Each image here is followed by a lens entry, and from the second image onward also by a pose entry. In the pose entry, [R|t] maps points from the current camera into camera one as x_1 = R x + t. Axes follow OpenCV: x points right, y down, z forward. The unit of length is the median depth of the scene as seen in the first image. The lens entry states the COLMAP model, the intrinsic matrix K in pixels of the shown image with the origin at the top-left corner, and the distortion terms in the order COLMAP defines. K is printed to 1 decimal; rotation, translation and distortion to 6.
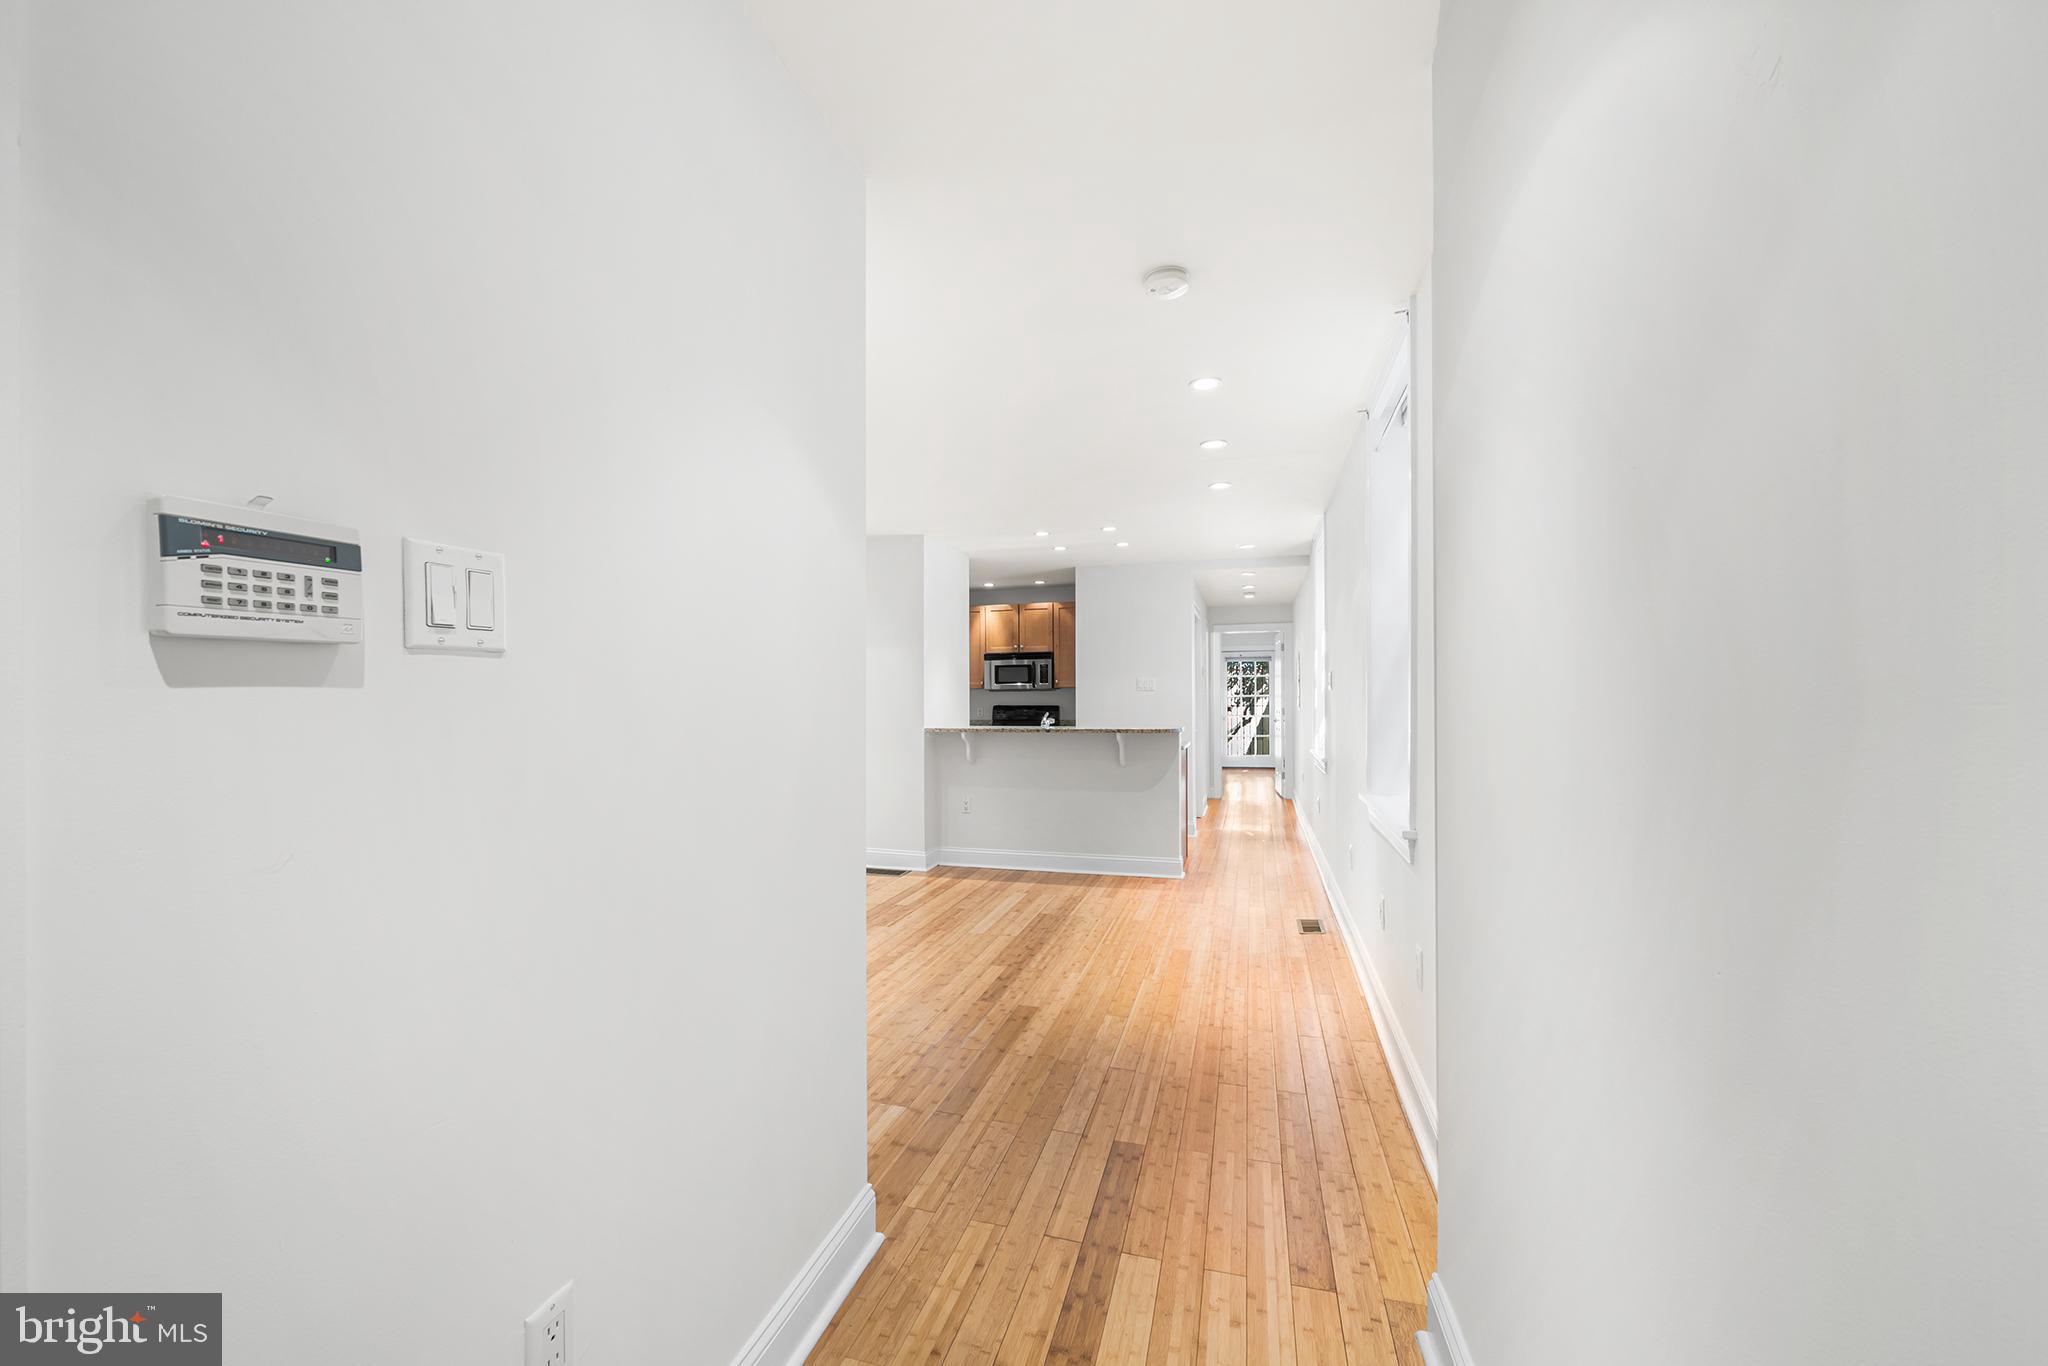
lens RADIAL K [[814.5, 0, 1022.1], [0, 814.5, 699.6], [0, 0, 1]] dist [0.000456, 0.000325]
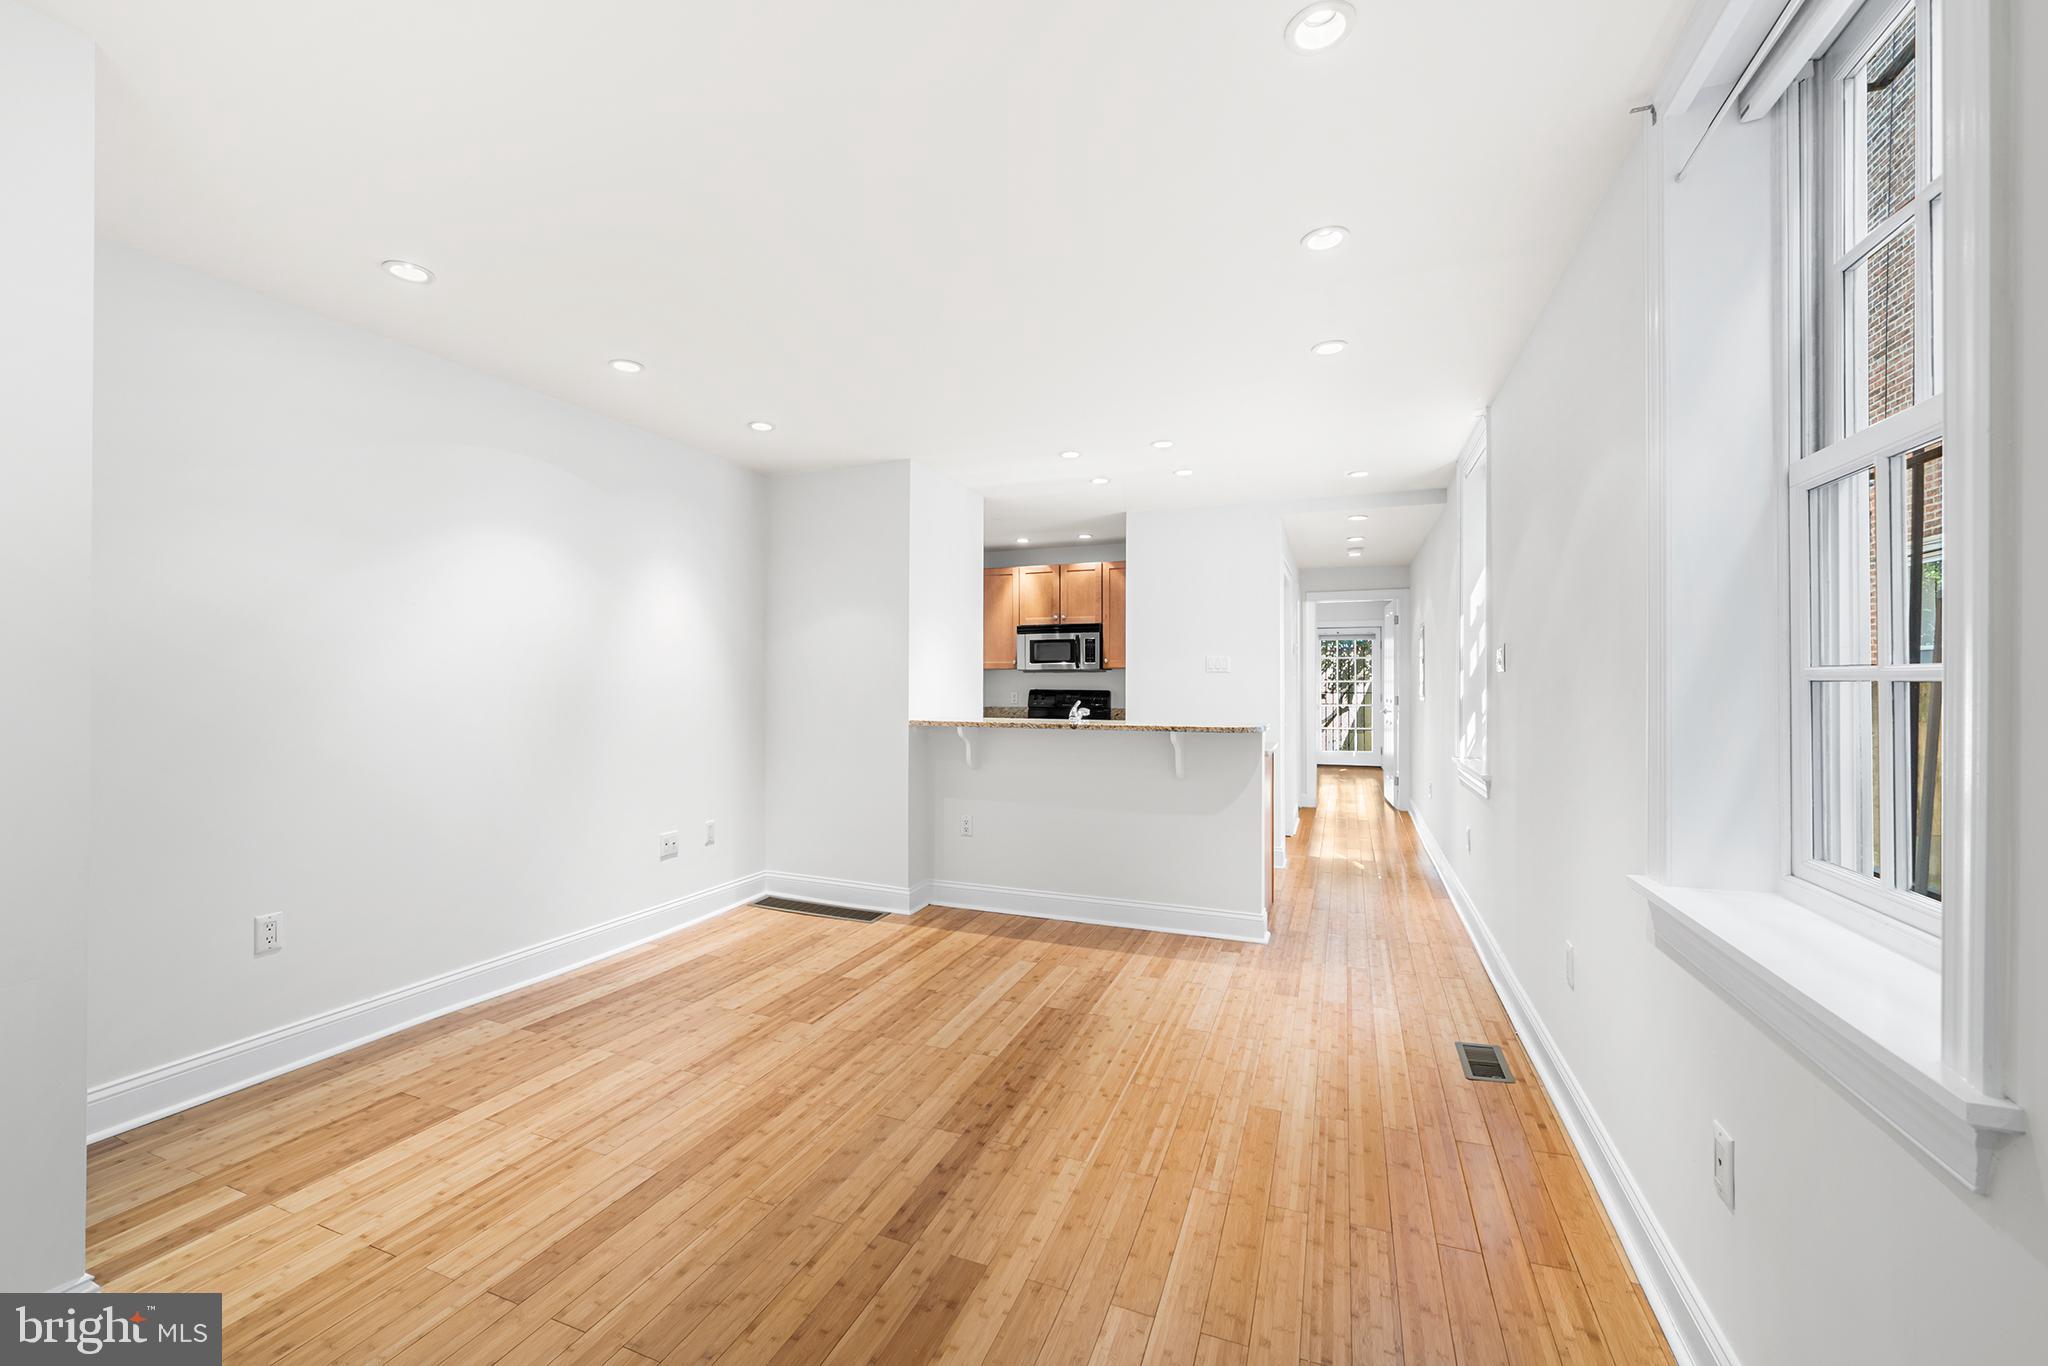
lens RADIAL K [[825.5, 0, 1018.6], [0, 825.5, 670.7], [0, 0, 1]] dist [0.000462, 0.000064]
pose [[0.995238, 0.007509, -0.097183, 0.052307], [-0.008869, 0.999869, -0.013575, -0.000565], [0.097068, 0.014372, 0.995174, 0.269102]]
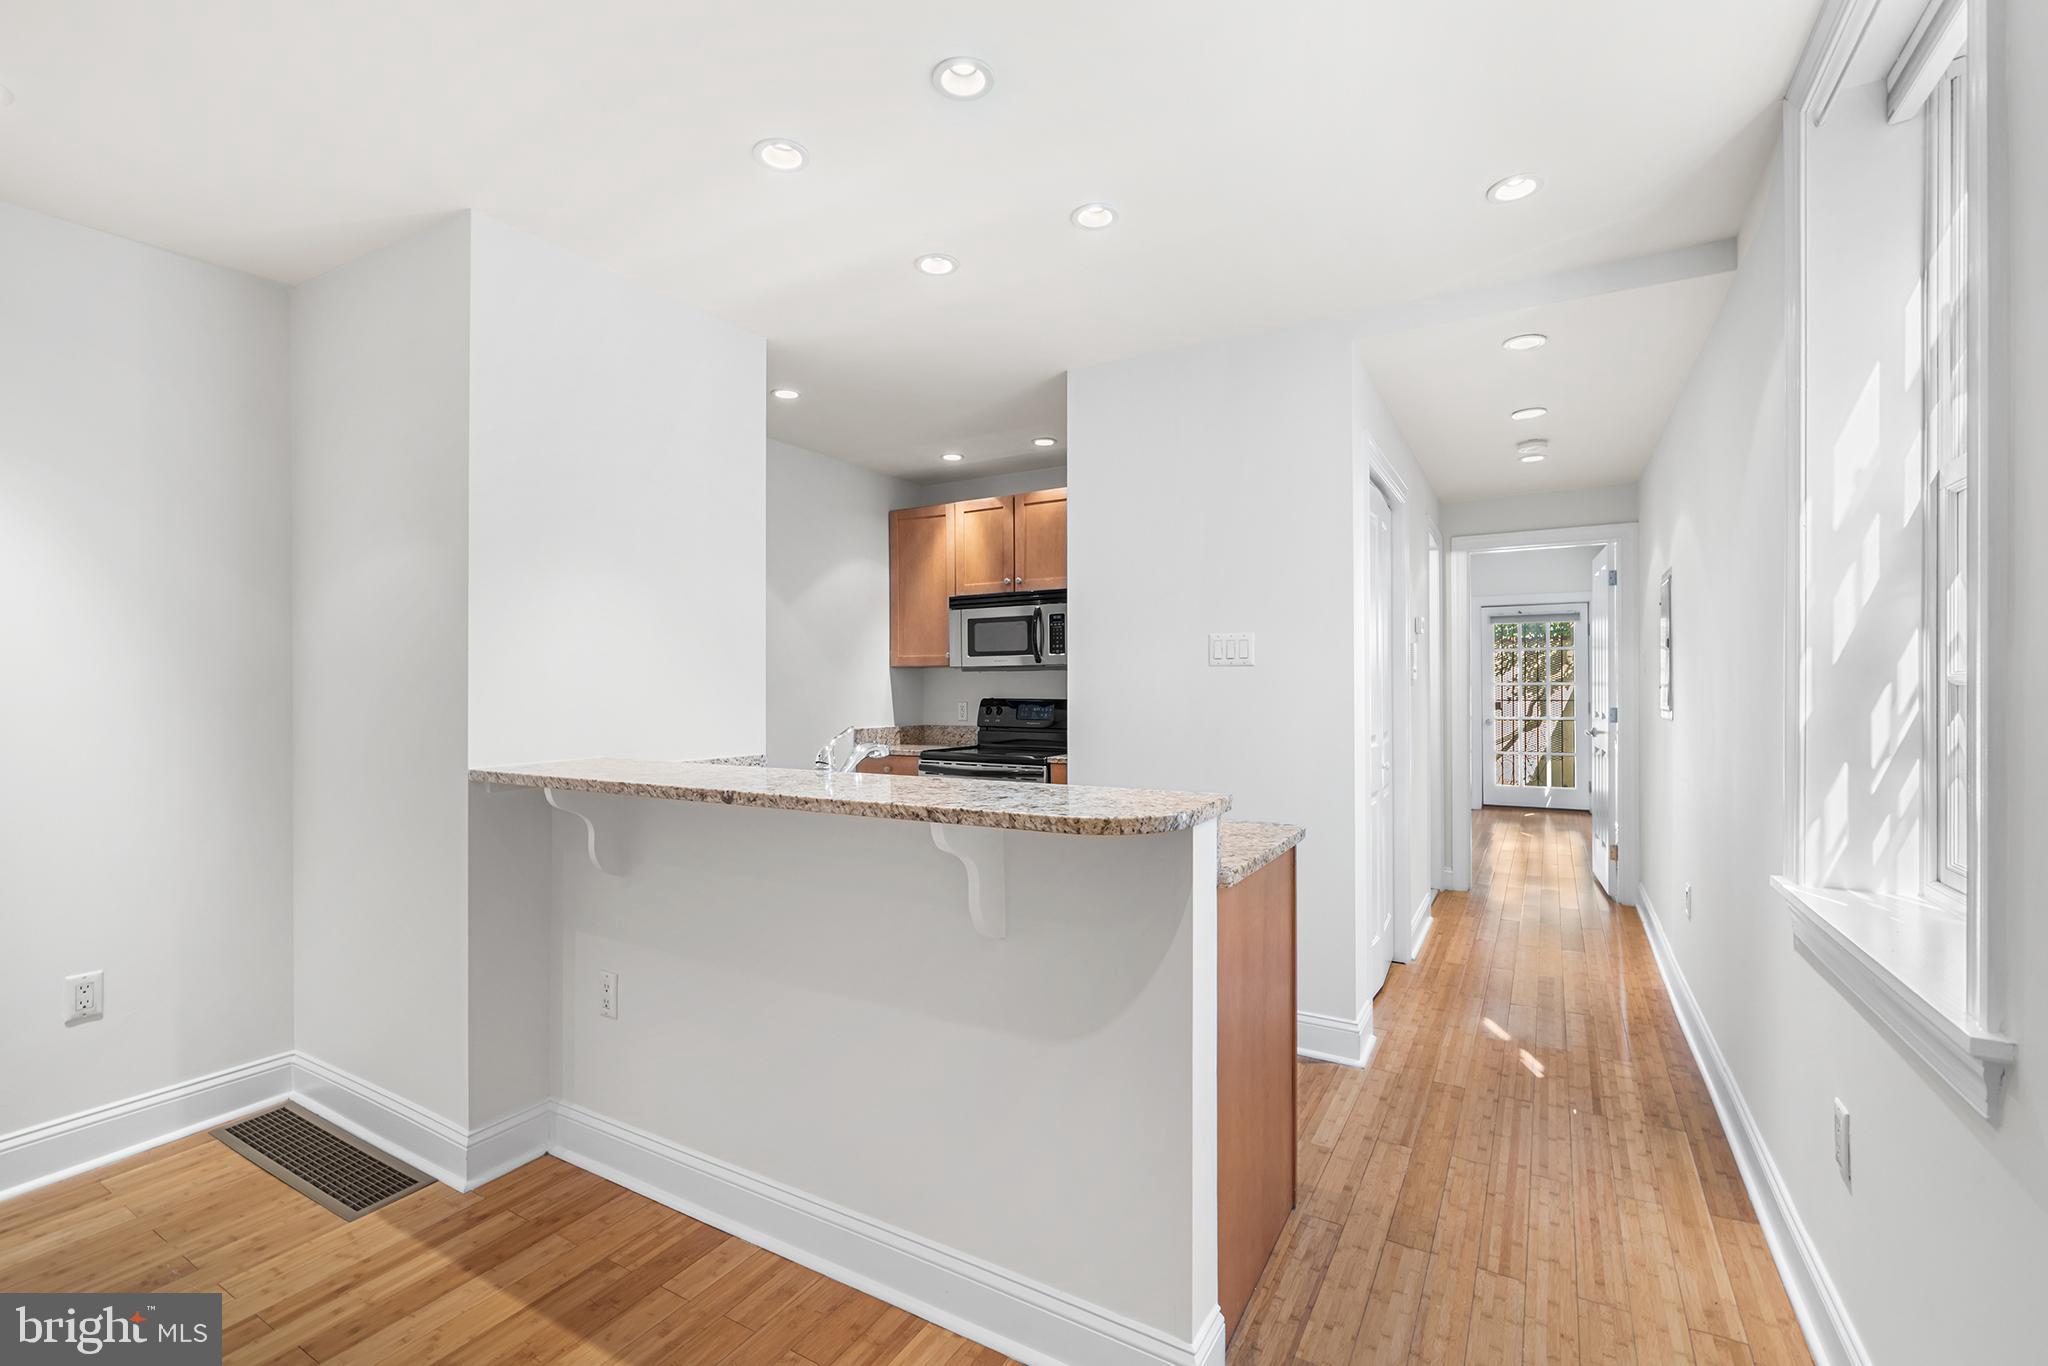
lens RADIAL K [[900.1, 0, 1024.0], [0, 900.1, 683.0], [0, 0, 1]] dist [-0.000658, -0.000058]
pose [[0.969237, 0.003089, -0.246110, 0.200836], [-0.004476, 0.999977, -0.005078, -0.000243], [0.246089, 0.006023, 0.969229, 0.698276]]
